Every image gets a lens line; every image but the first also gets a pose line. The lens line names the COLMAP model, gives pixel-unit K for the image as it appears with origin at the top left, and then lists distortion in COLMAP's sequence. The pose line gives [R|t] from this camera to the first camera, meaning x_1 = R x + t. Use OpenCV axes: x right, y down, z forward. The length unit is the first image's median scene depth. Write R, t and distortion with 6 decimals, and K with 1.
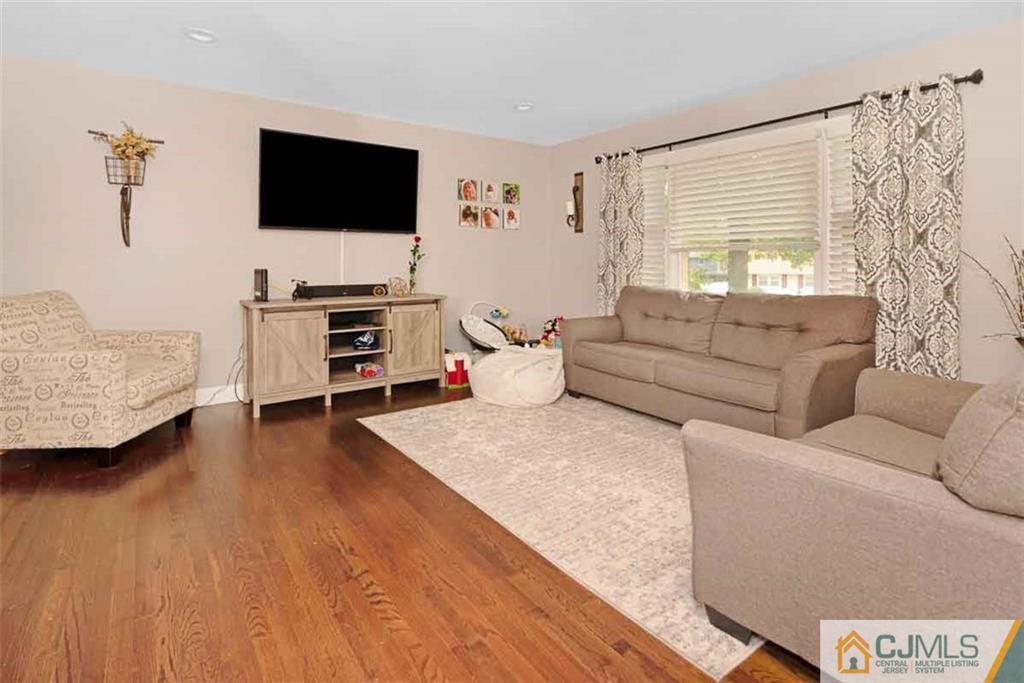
lens RADIAL K [[495.0, 0, 511.8], [0, 495.0, 353.7], [0, 0, 1]] dist [-0.000596, 0.000382]
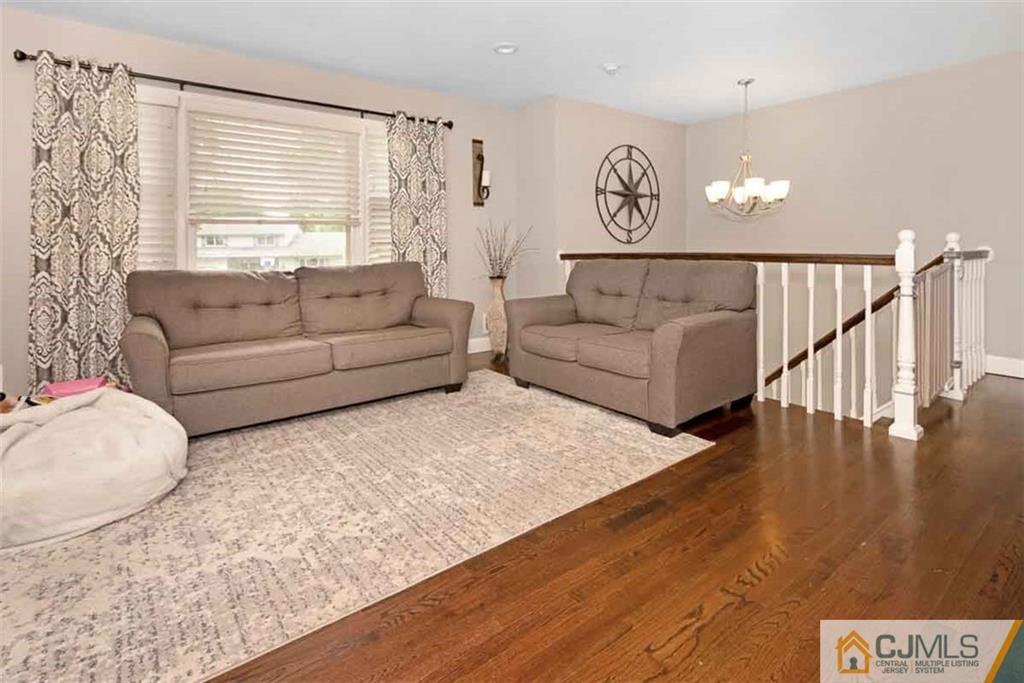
lens RADIAL K [[421.0, 0, 512.0], [0, 421.0, 341.5], [0, 0, 1]] dist [-0.008437, -0.000348]
pose [[0.042045, -0.239101, 0.970084, -0.480670], [0.174955, 0.957702, 0.228466, -0.119254], [-0.983678, 0.160115, 0.082098, 0.636933]]
